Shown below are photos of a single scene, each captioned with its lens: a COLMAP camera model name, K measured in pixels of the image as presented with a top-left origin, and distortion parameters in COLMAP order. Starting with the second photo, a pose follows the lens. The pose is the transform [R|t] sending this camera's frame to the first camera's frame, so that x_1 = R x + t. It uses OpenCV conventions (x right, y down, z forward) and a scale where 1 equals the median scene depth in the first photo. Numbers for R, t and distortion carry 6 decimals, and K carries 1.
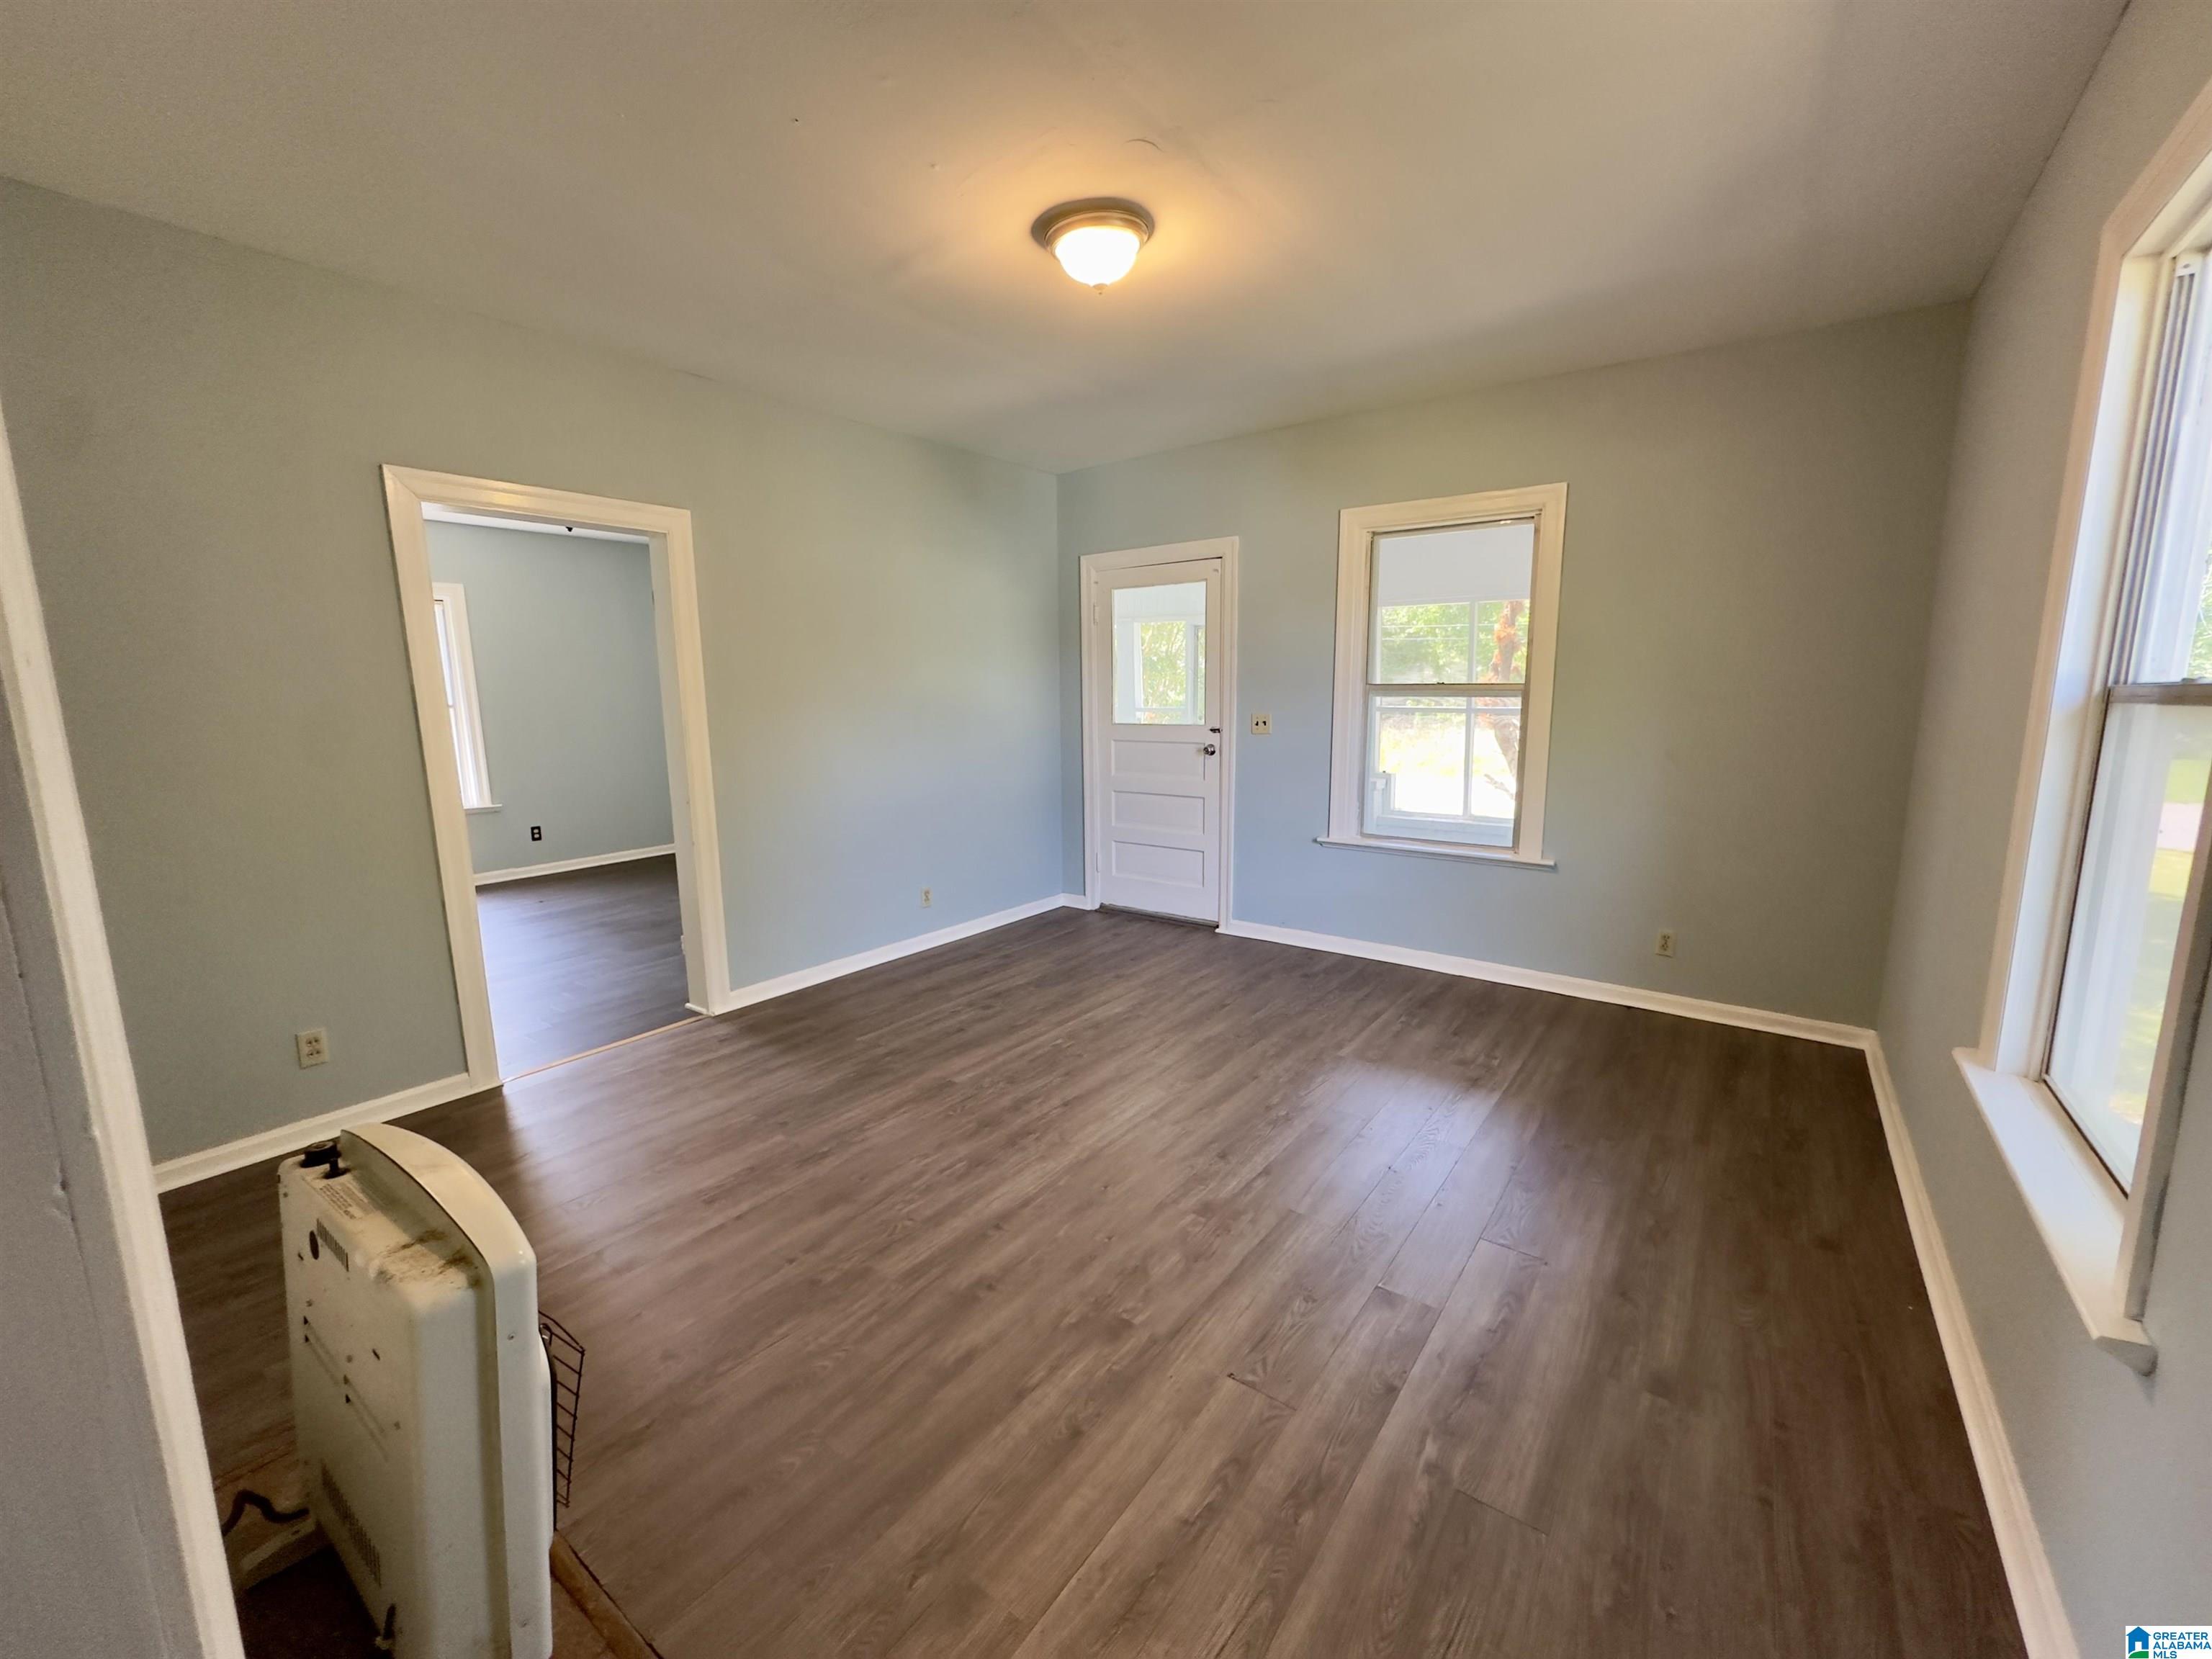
lens RADIAL K [[888.1, 0, 1100.4], [0, 888.1, 830.4], [0, 0, 1]] dist [-0.003794, -0.000421]
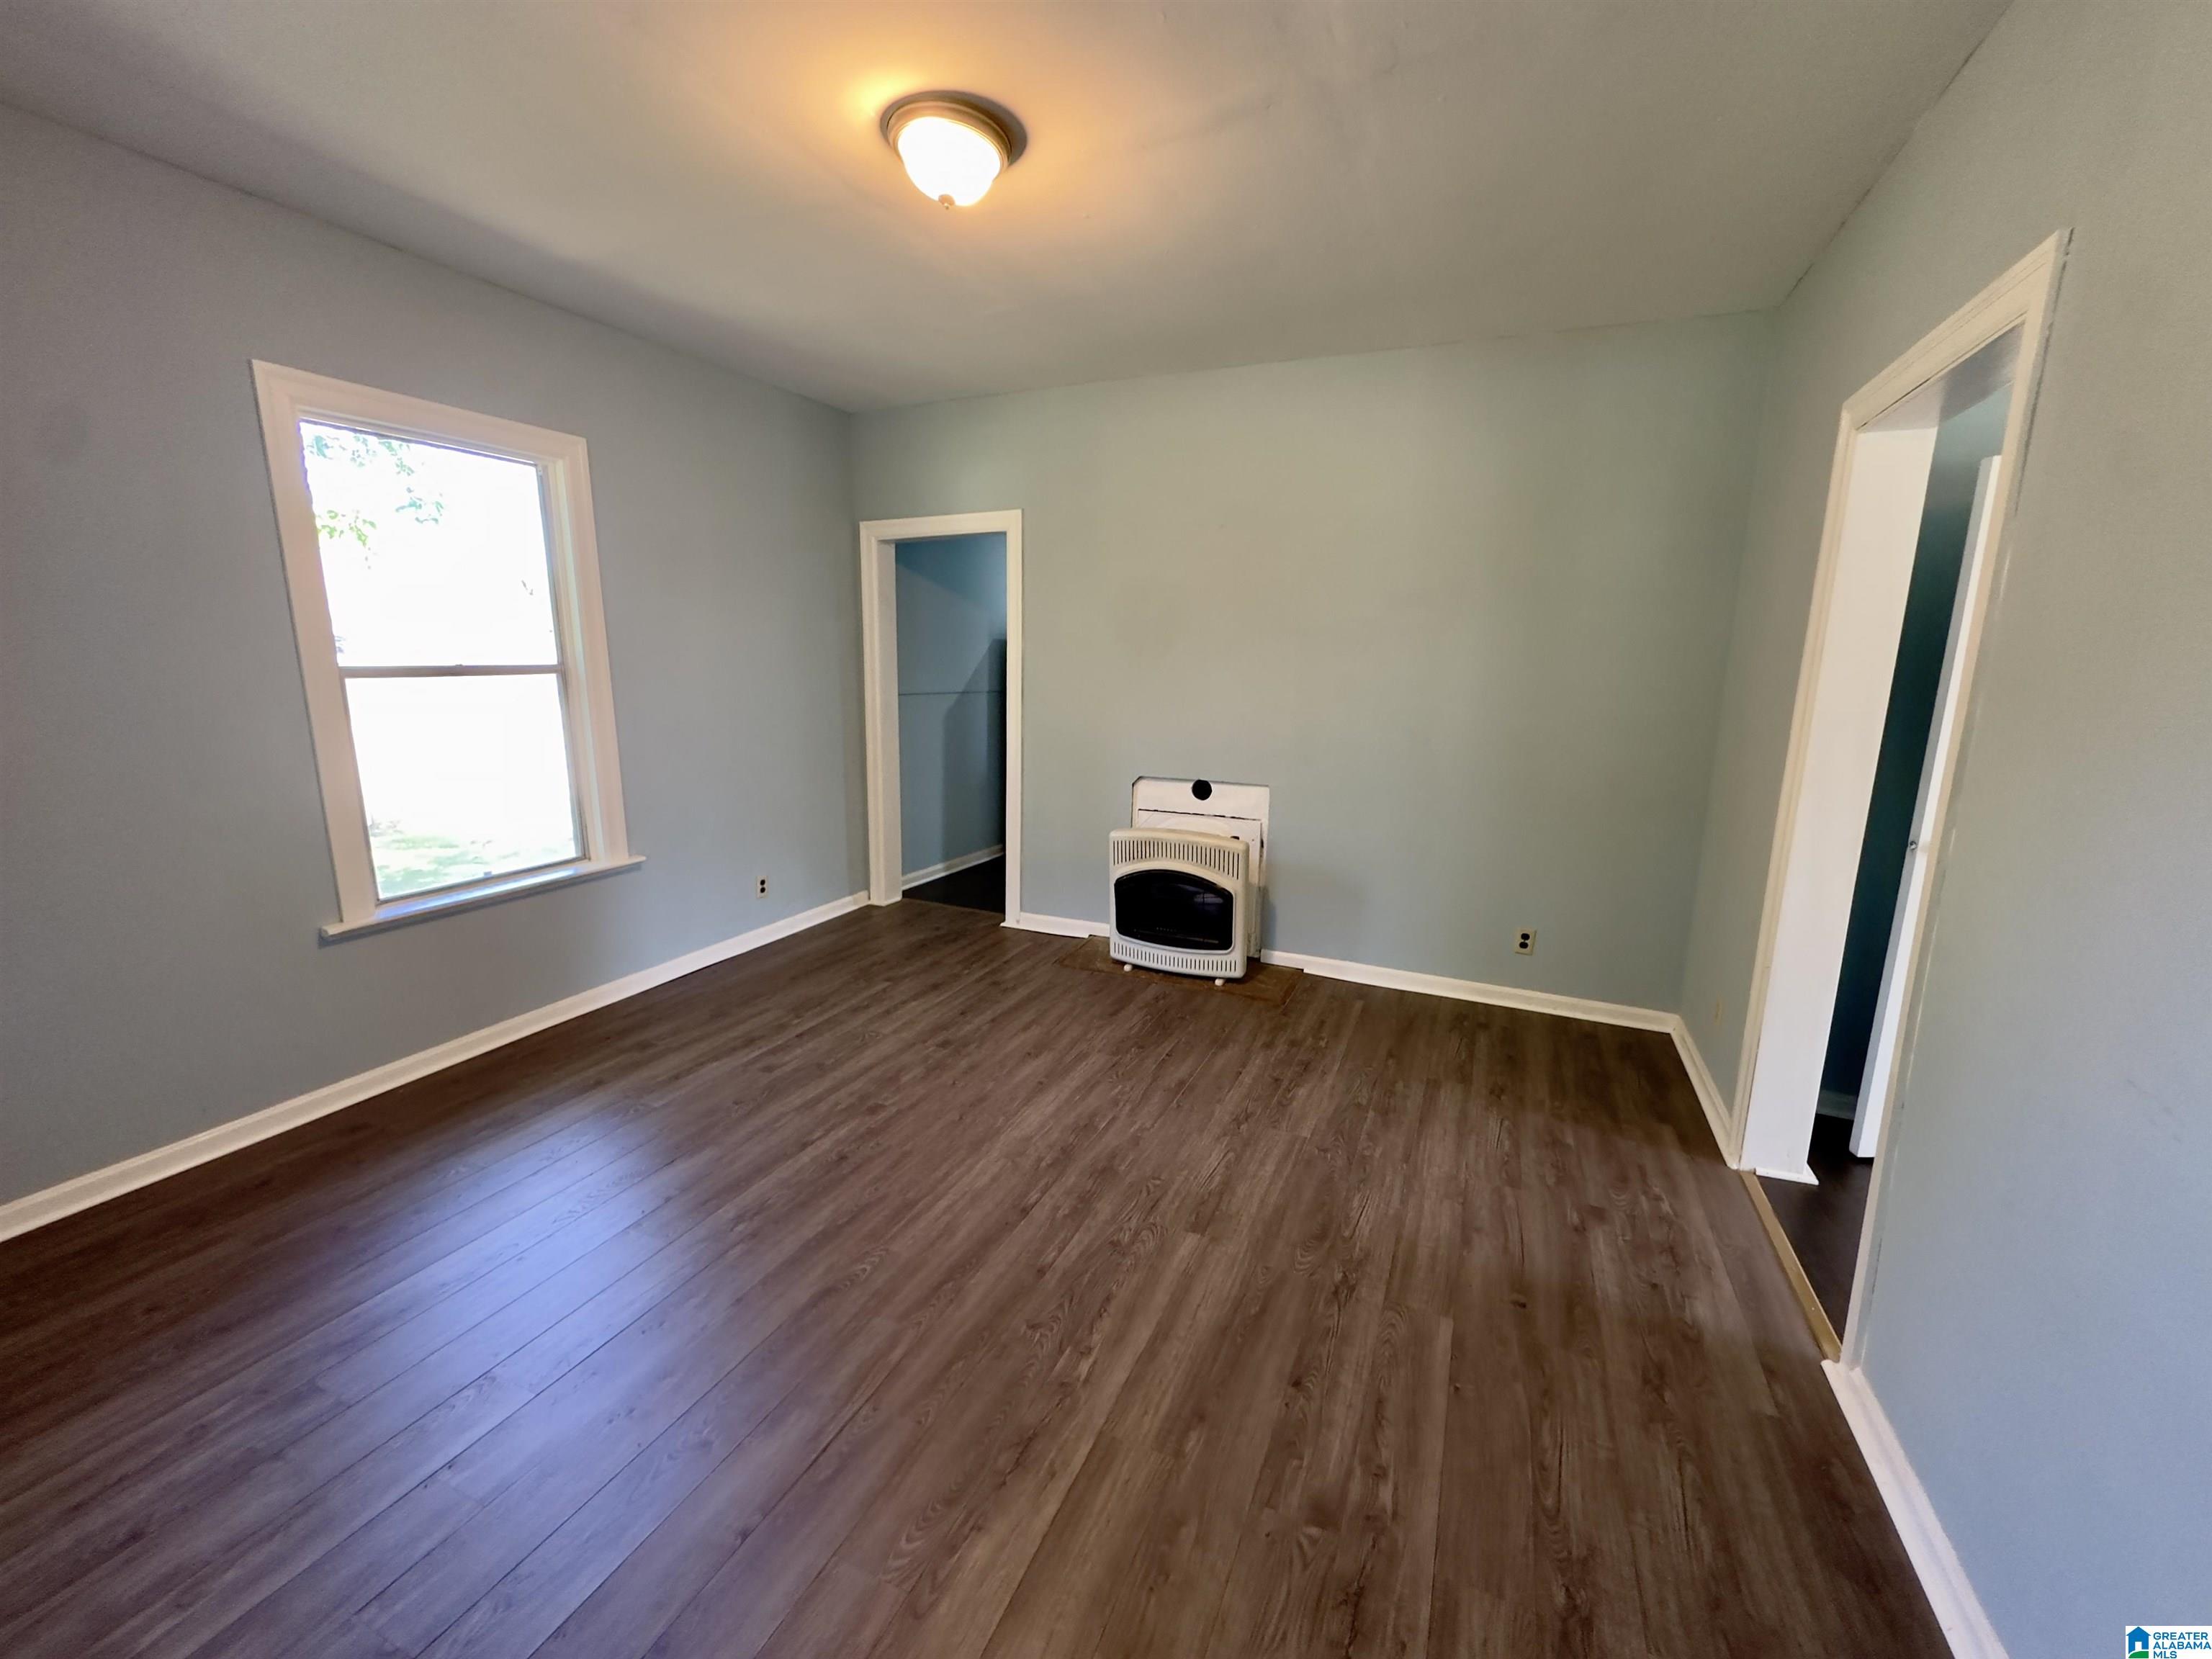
lens RADIAL K [[888.1, 0, 1090.9], [0, 888.1, 831.7], [0, 0, 1]] dist [-0.003794, -0.000421]
pose [[-0.978499, 0.033385, -0.203534, 0.060627], [-0.038349, 0.940158, 0.338574, -0.318056], [0.202657, 0.339099, -0.918663, 1.908650]]
